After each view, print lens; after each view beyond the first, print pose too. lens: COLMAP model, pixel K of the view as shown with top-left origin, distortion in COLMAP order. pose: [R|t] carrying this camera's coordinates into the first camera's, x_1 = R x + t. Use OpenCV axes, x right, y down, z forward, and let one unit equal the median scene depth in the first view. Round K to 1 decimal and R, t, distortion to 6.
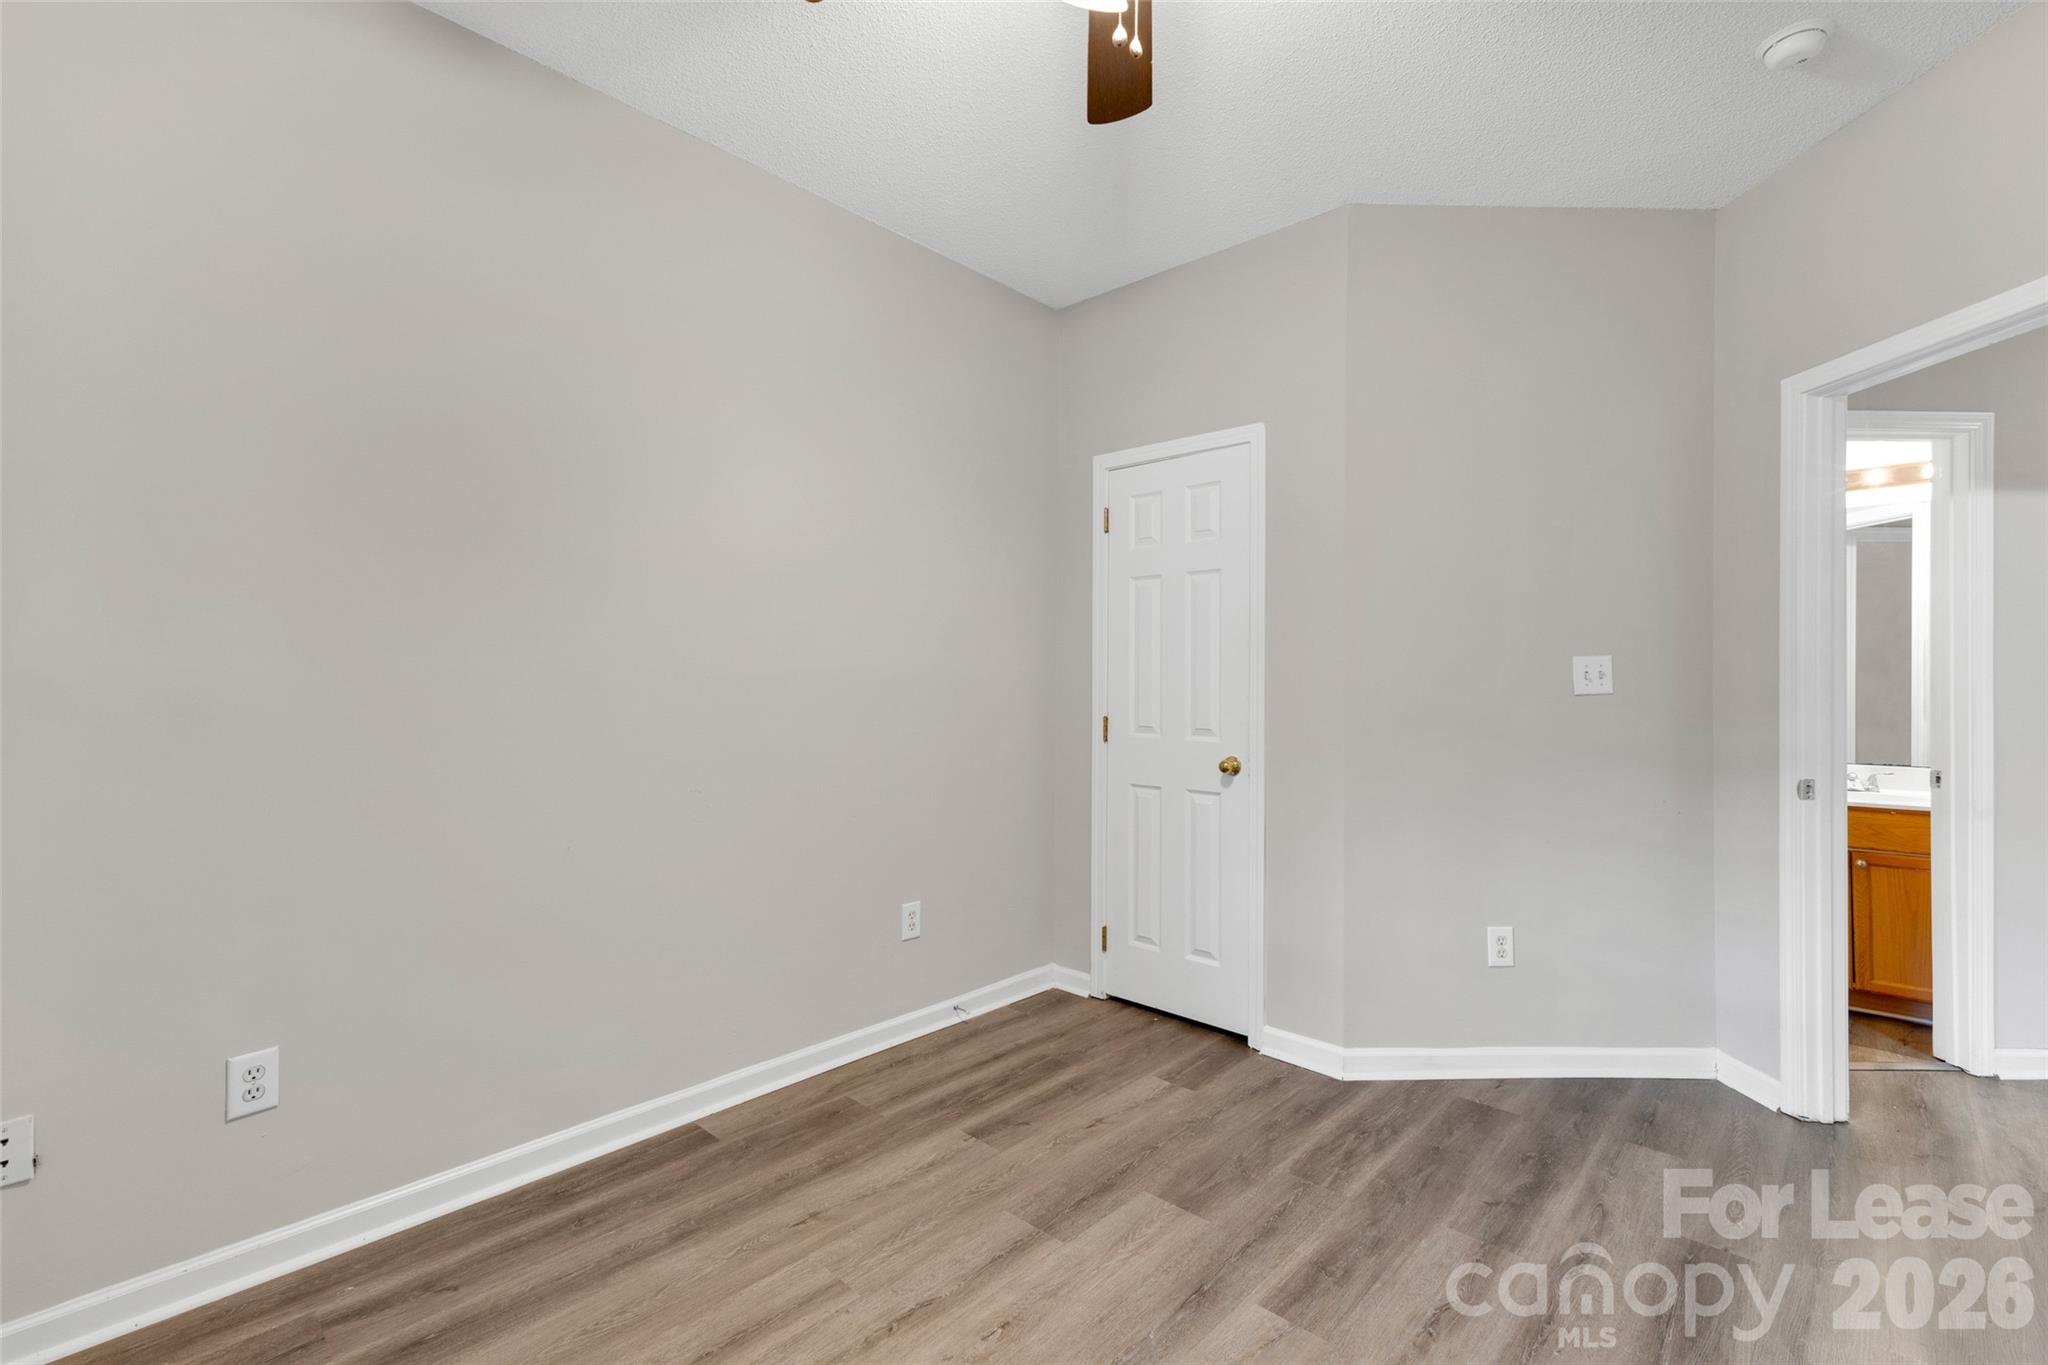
lens RADIAL K [[913.3, 0, 1015.5], [0, 913.3, 676.3], [0, 0, 1]] dist [0.021231, -0.000183]
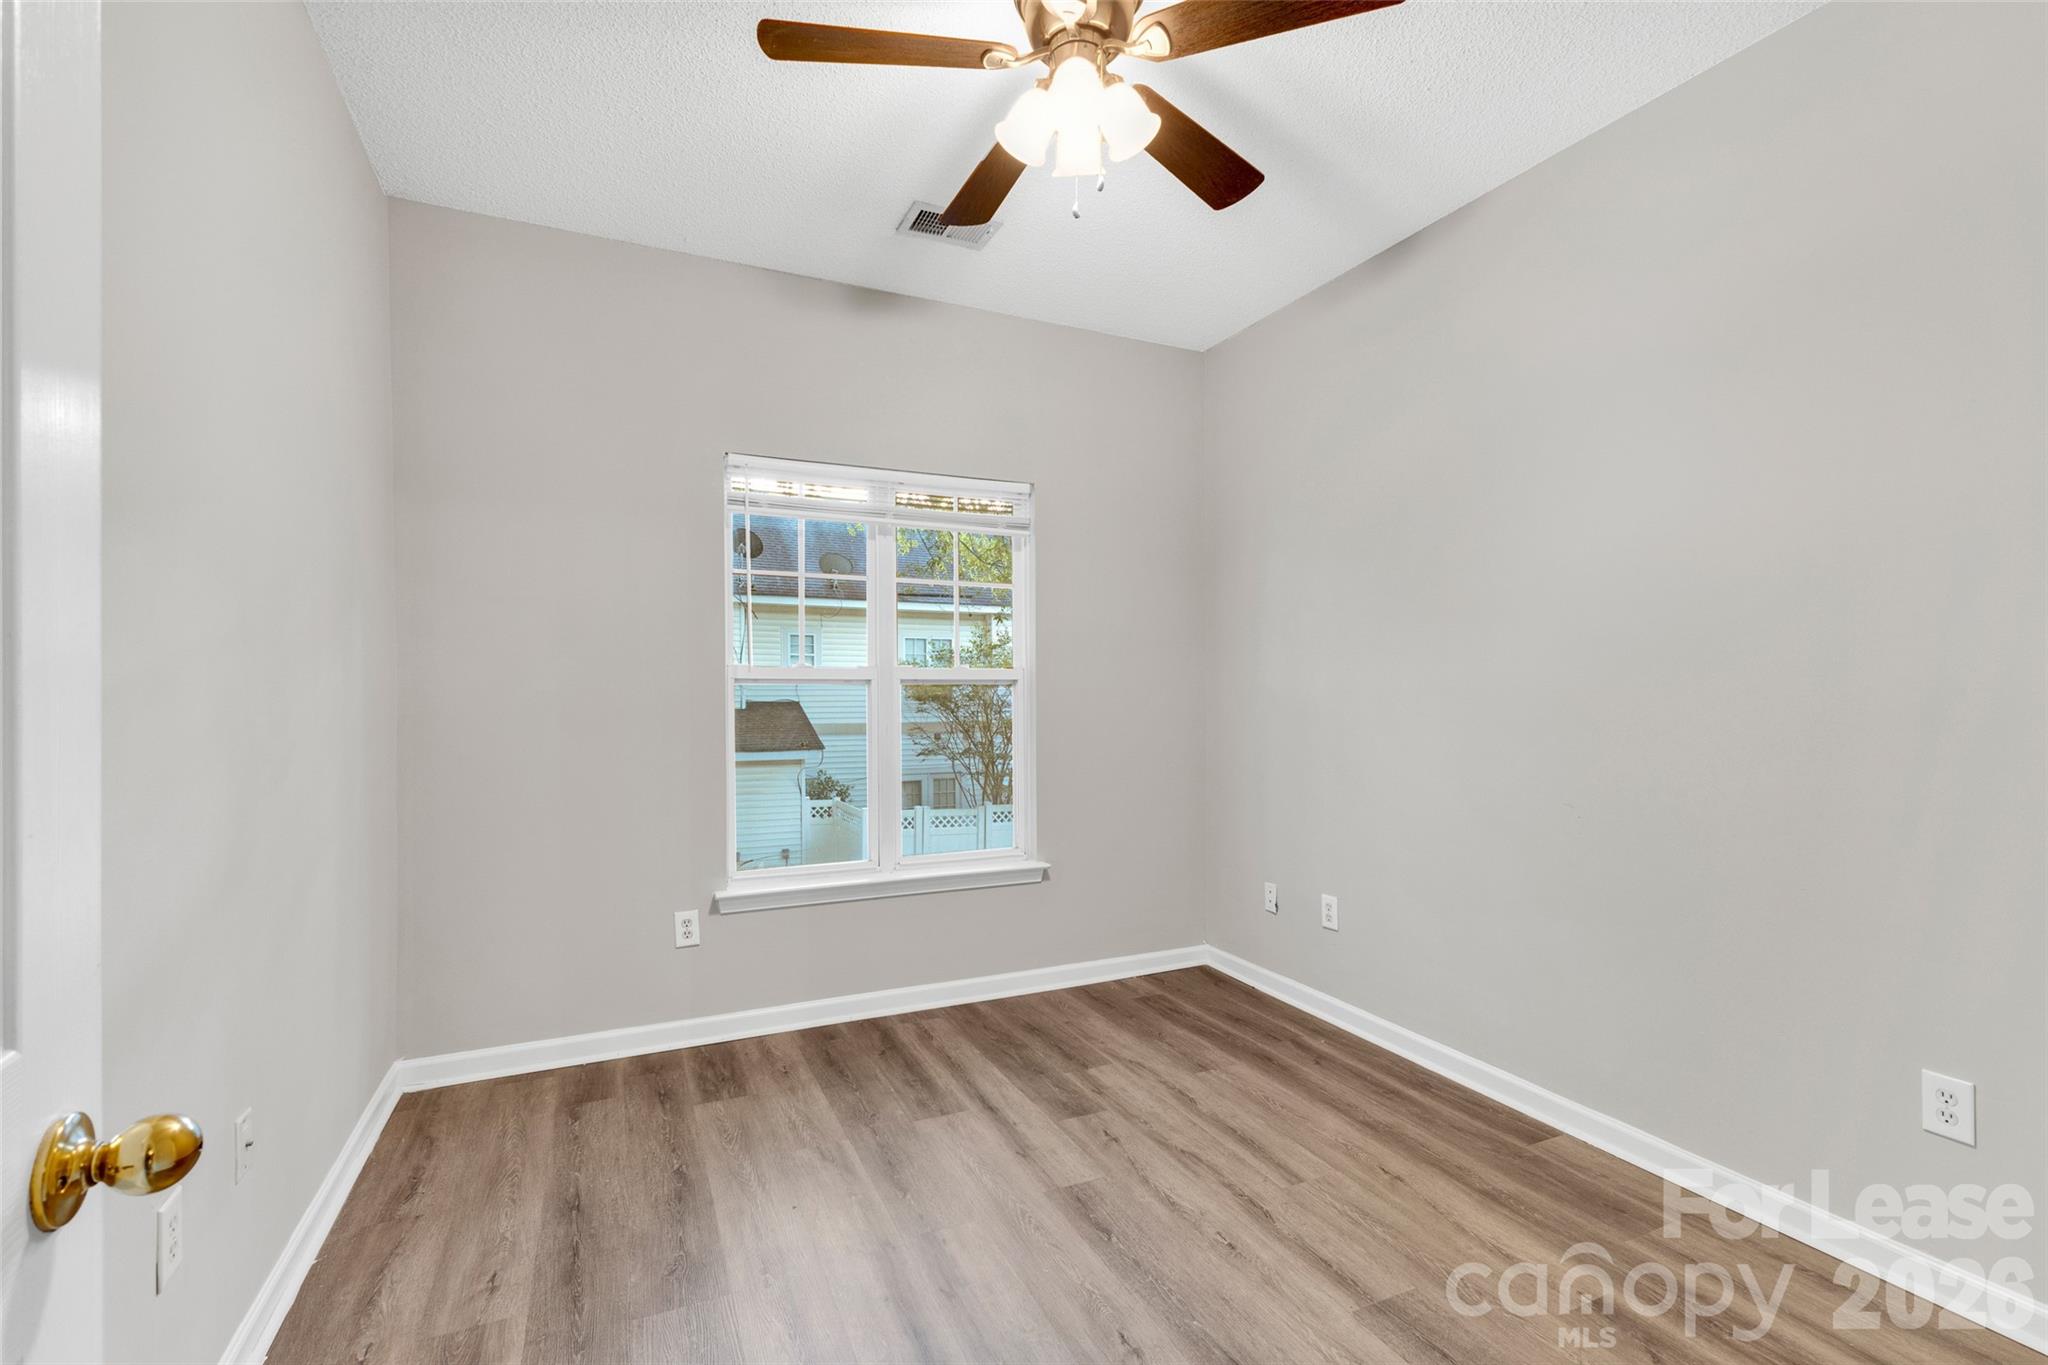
lens RADIAL K [[913.3, 0, 1015.5], [0, 913.3, 676.3], [0, 0, 1]] dist [0.021231, -0.000183]
pose [[-0.377975, -0.015917, -0.925679, 1.005164], [0.003986, 0.999815, -0.018820, -0.000070], [0.925807, -0.010803, -0.377842, 1.011983]]
